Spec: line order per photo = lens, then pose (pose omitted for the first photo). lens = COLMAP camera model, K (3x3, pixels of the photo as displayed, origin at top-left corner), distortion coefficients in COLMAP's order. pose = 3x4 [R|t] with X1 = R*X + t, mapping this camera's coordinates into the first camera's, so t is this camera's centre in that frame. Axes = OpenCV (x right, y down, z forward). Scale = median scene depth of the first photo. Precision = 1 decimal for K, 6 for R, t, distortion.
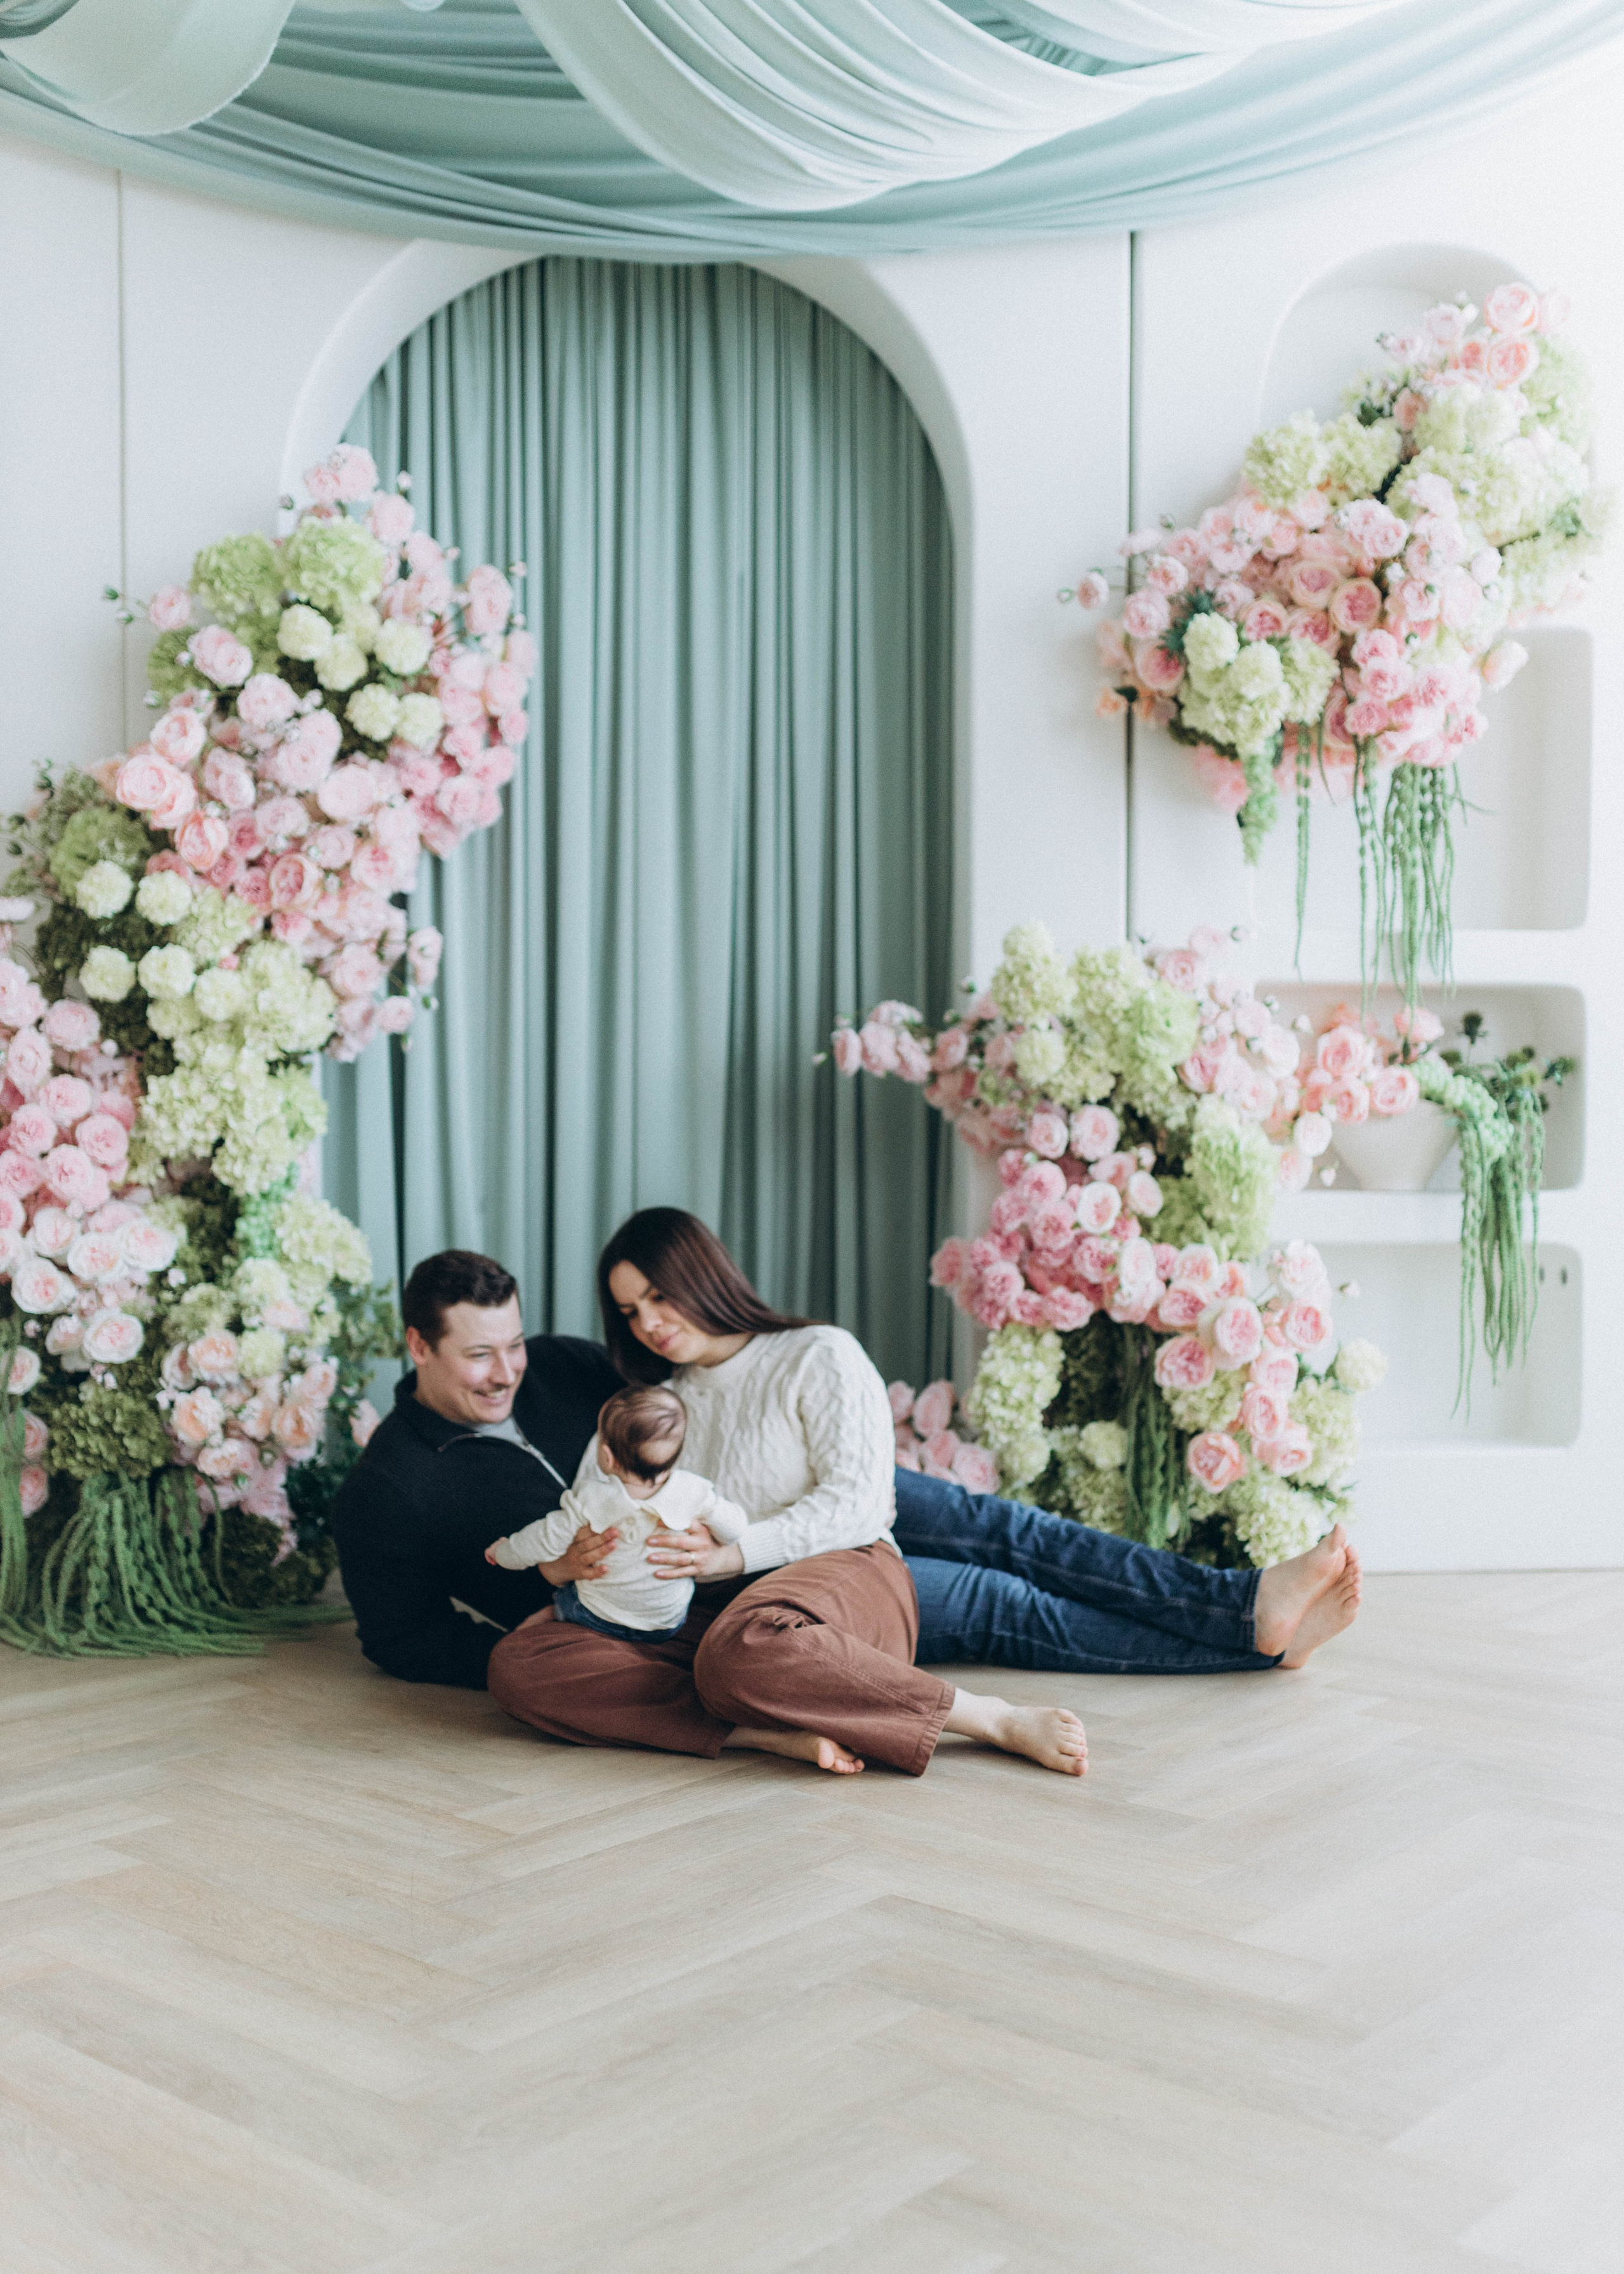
lens RADIAL K [[2318.3, 0, 813.0], [0, 2318.3, 1219.5], [0, 0, 1]] dist [-0.003881, 0.001578]
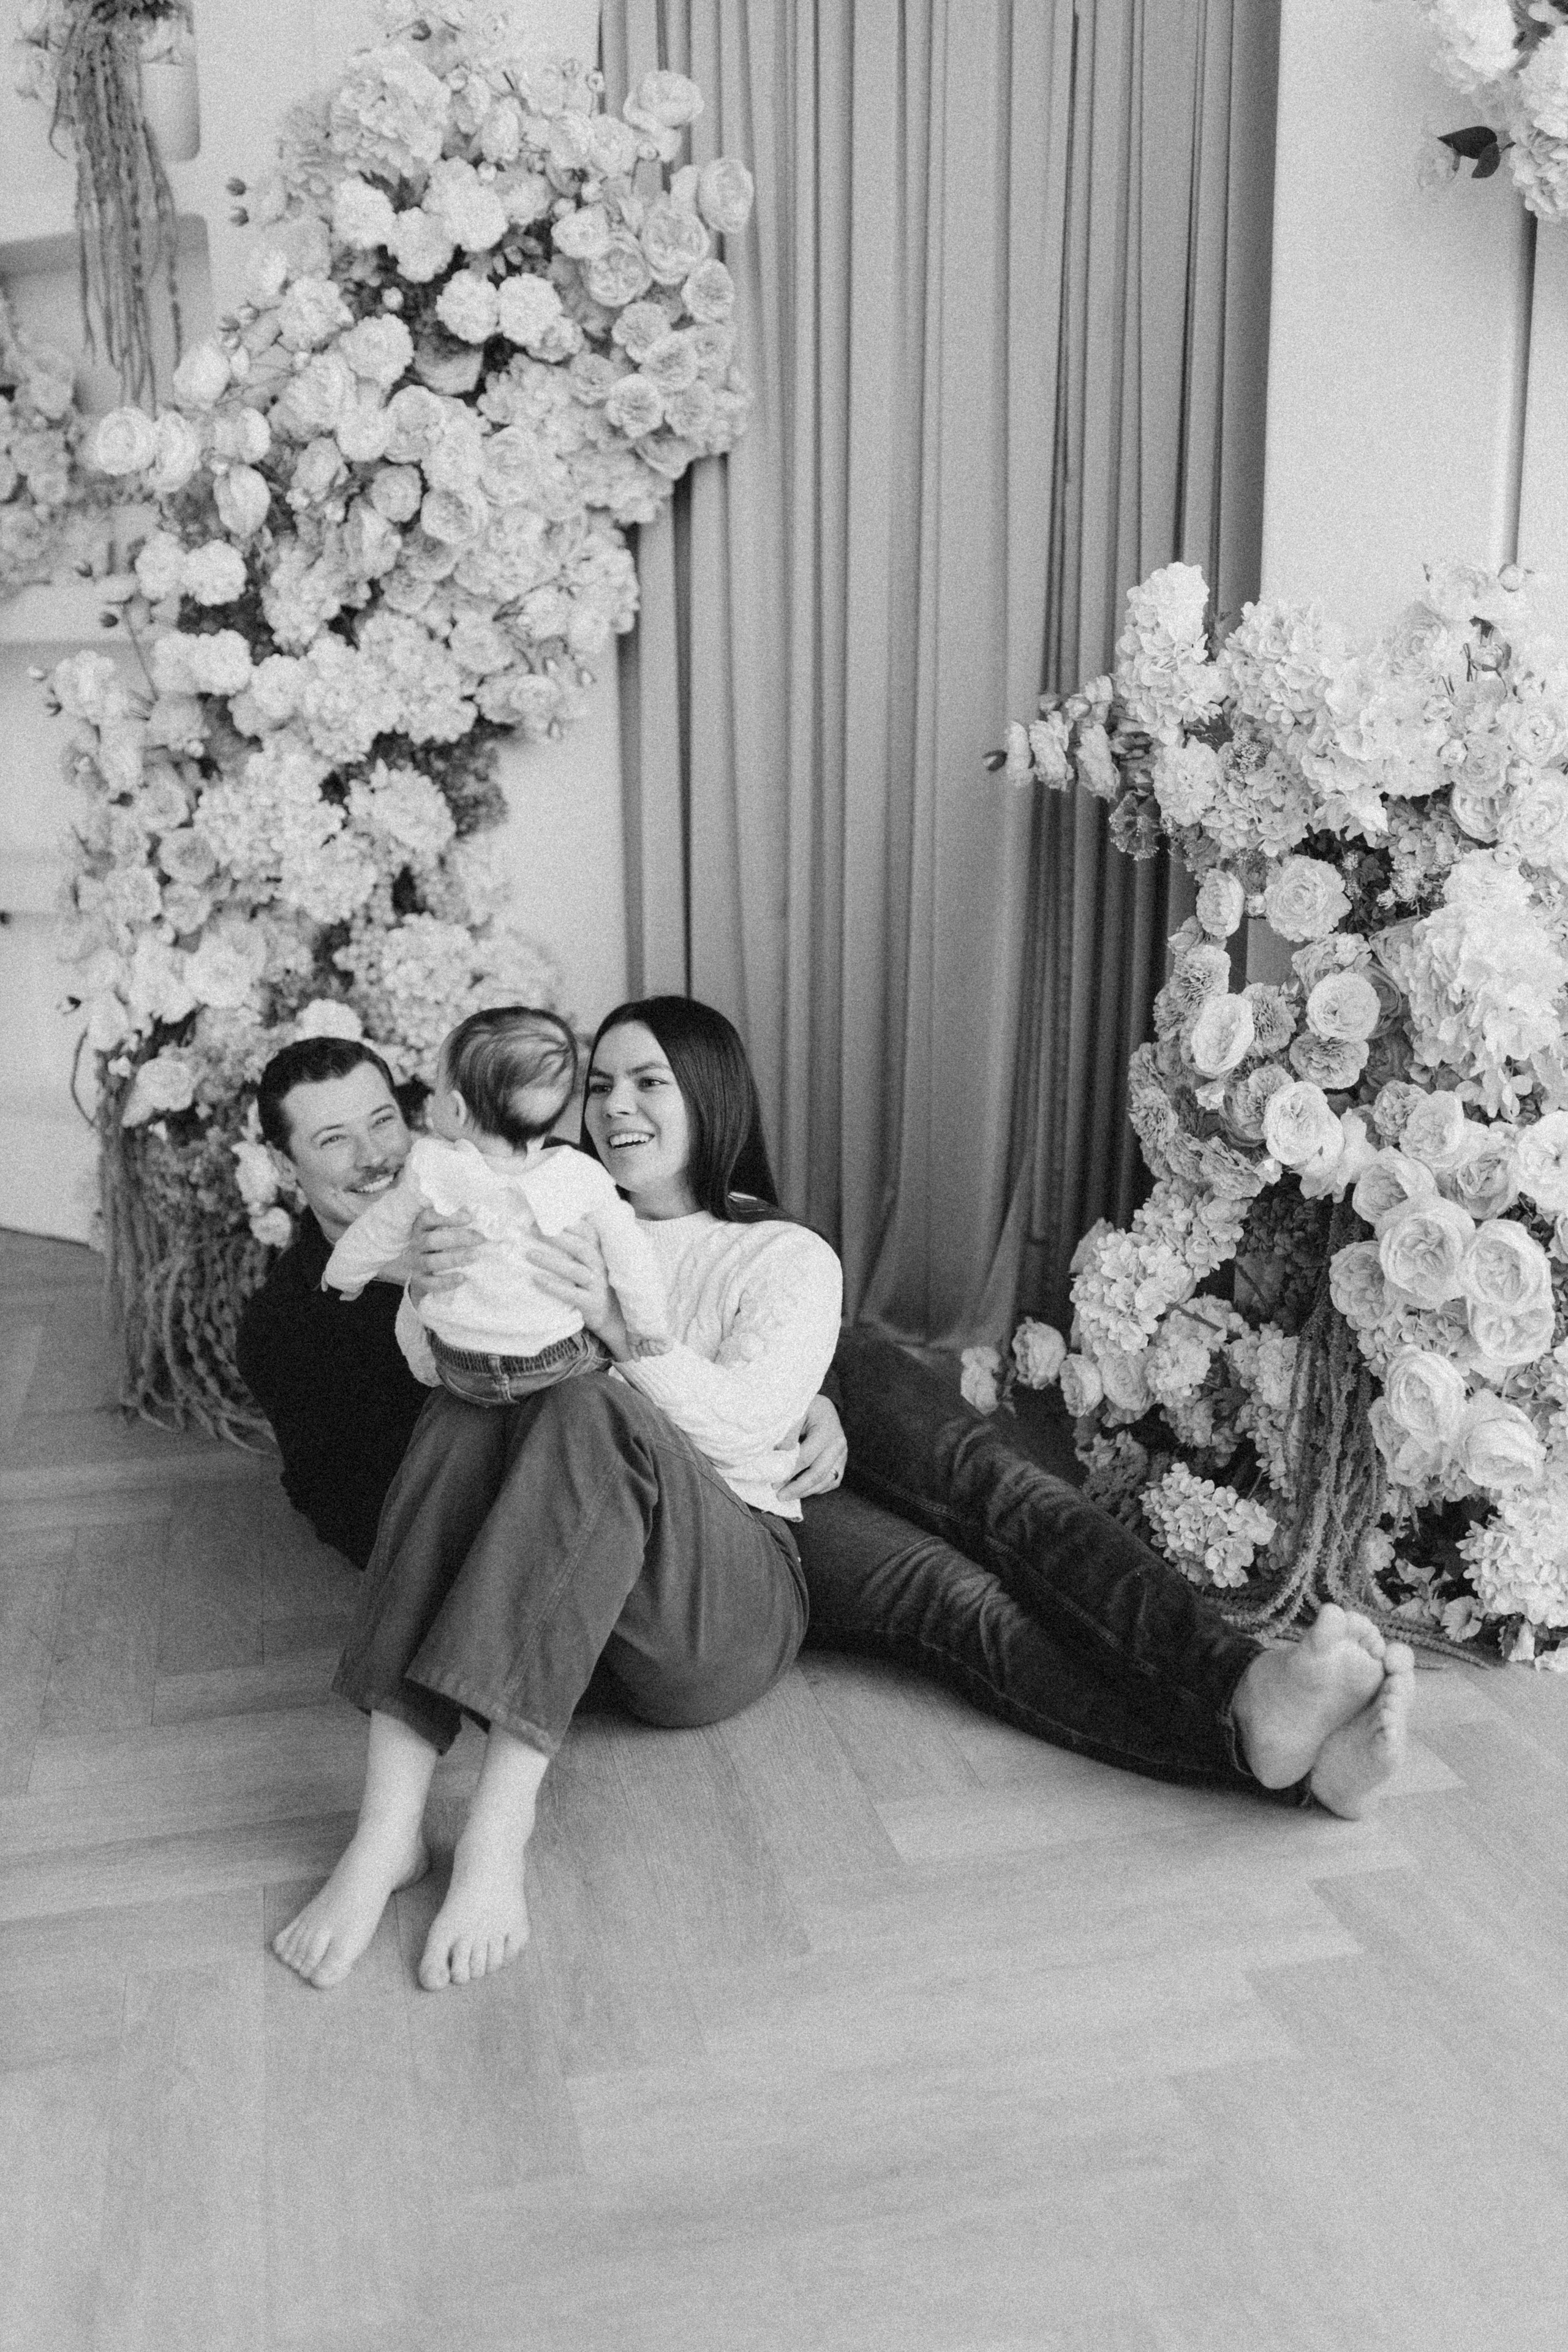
lens RADIAL K [[2219.9, 0, 784.0], [0, 2219.9, 1176.0], [0, 0, 1]] dist [-0.003401, 0.009579]
pose [[0.809599, 0.128832, -0.572671, 0.368501], [-0.005163, 0.977142, 0.212527, -0.093062], [0.586961, -0.169105, 0.791758, 0.424460]]
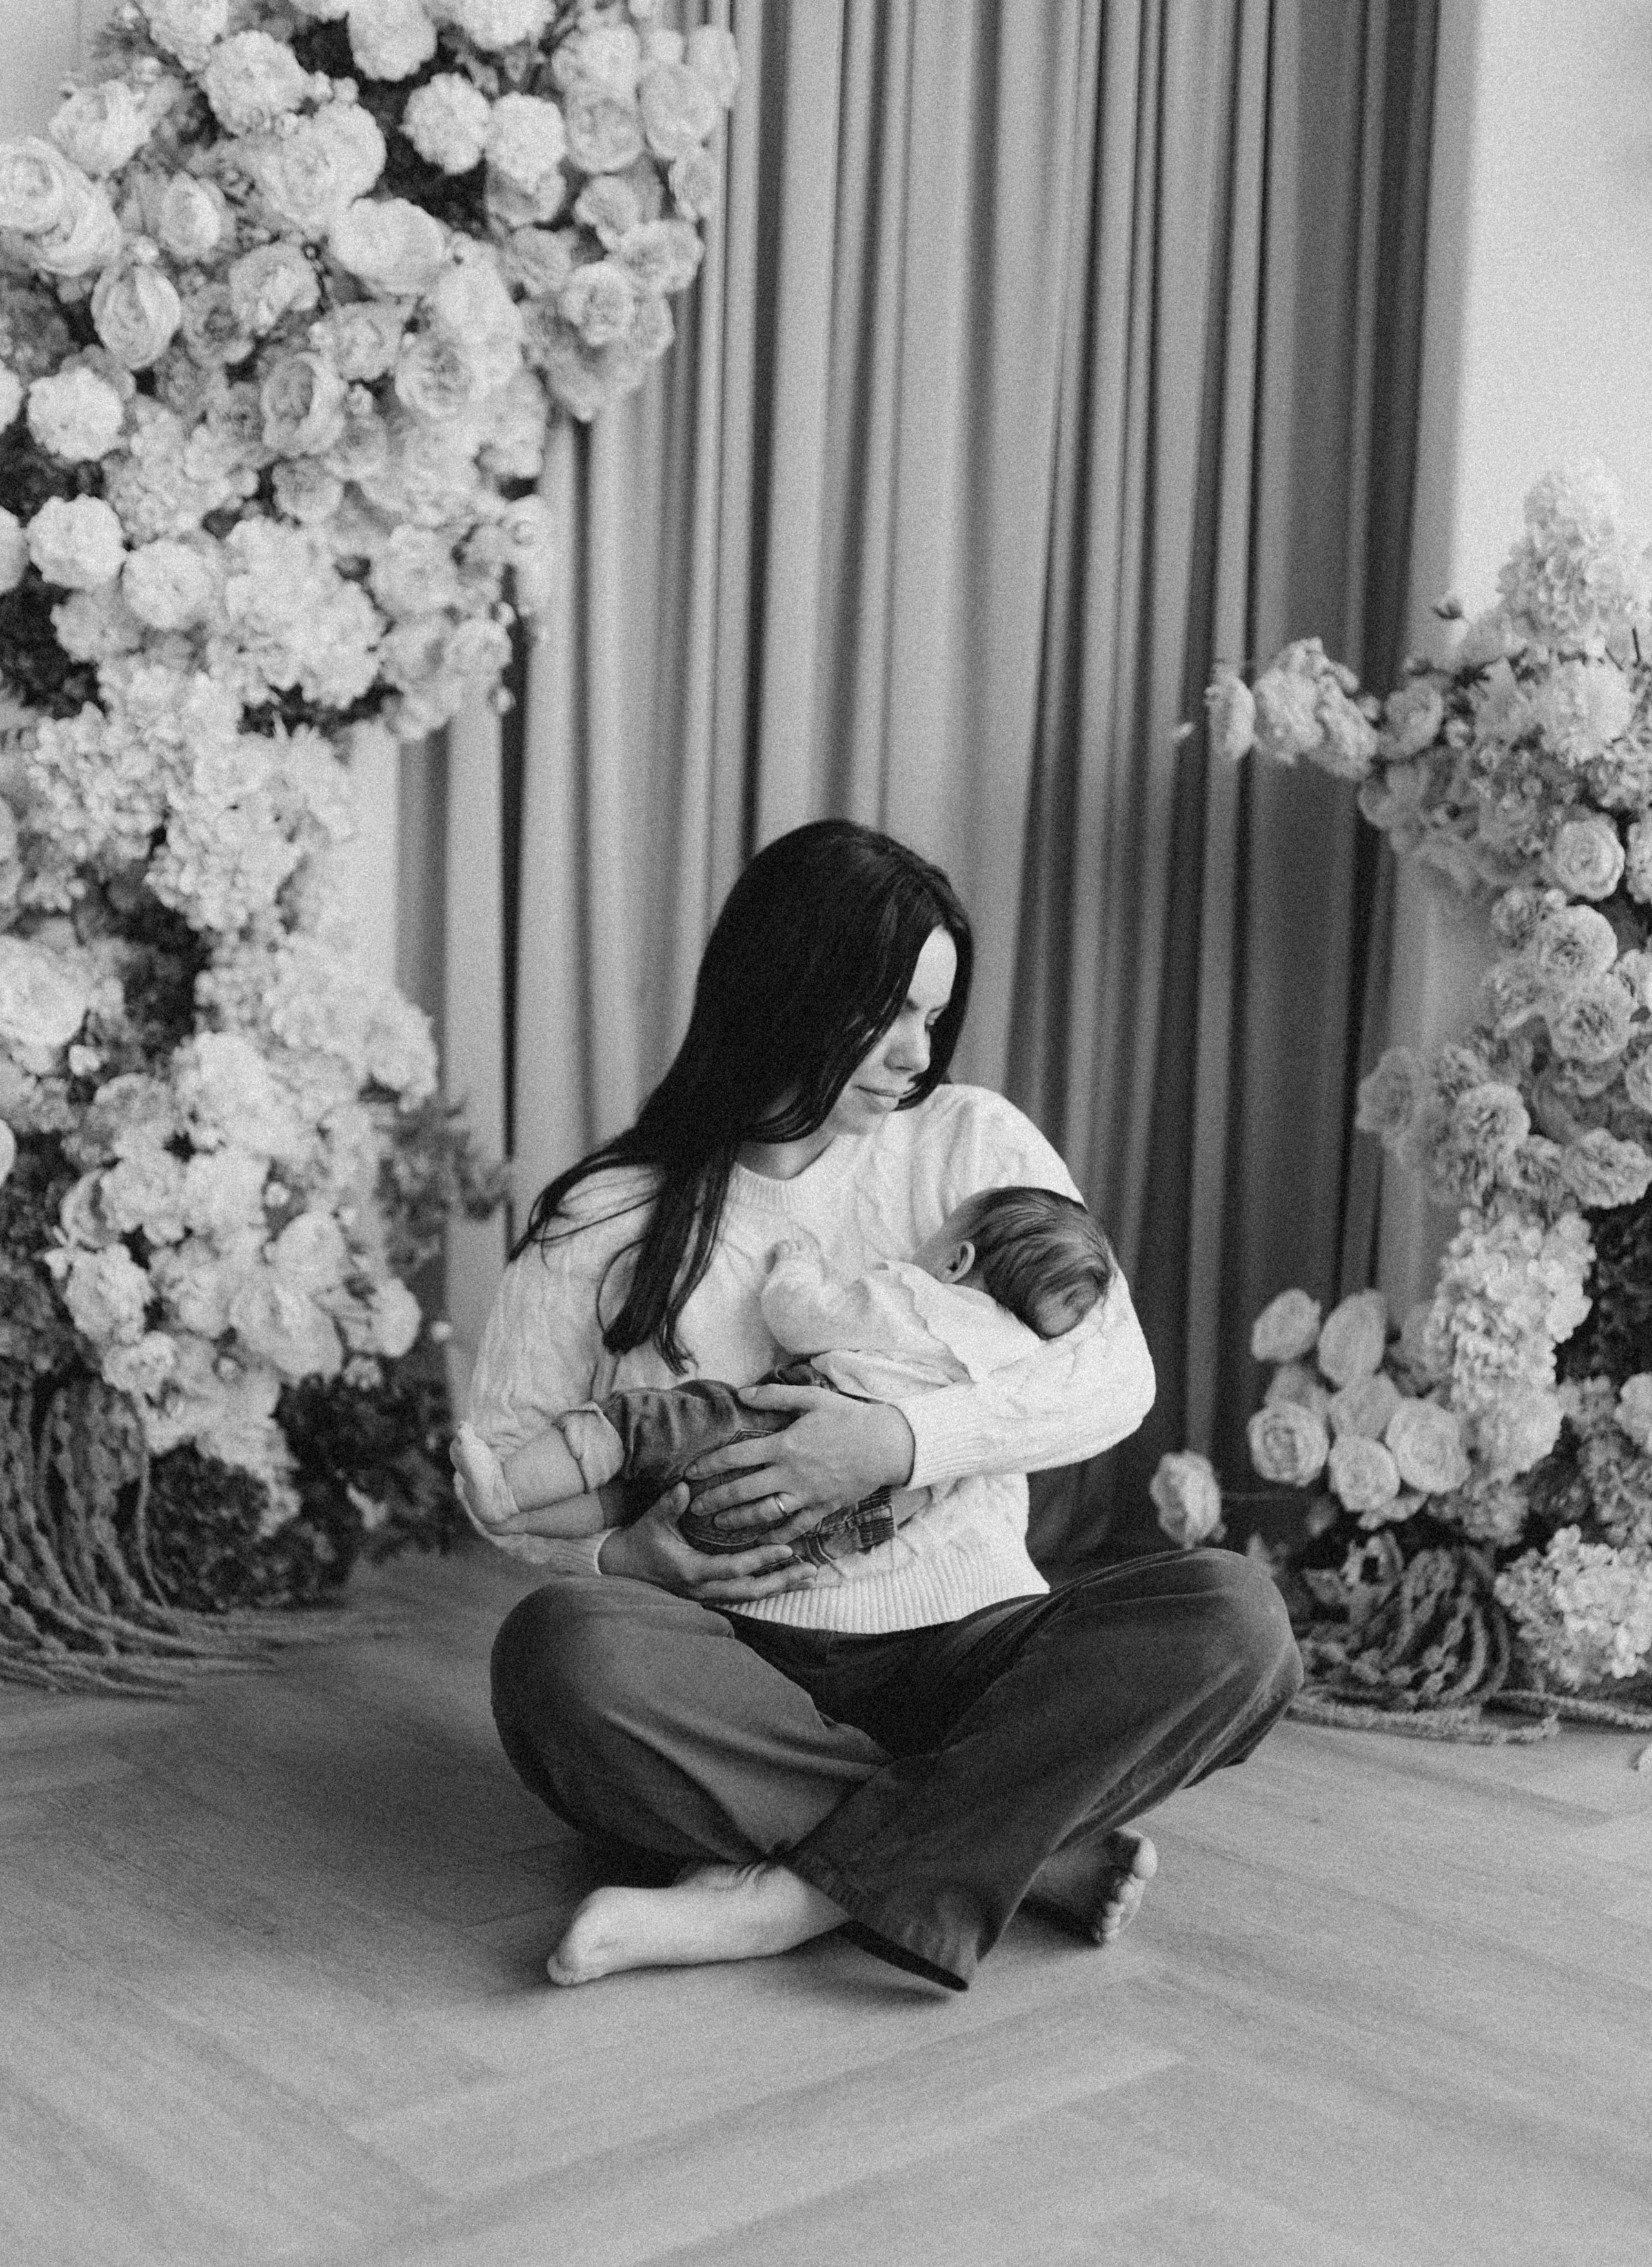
lens RADIAL K [[2534.1, 0, 800.5], [0, 2534.1, 1277.2], [0, 0, 1]] dist [0.000159, -0.003970]
pose [[0.989599, 0.041085, -0.137859, 0.001307], [-0.033807, 0.997929, 0.054725, 0.037493], [0.139822, -0.049496, 0.988939, 0.361717]]
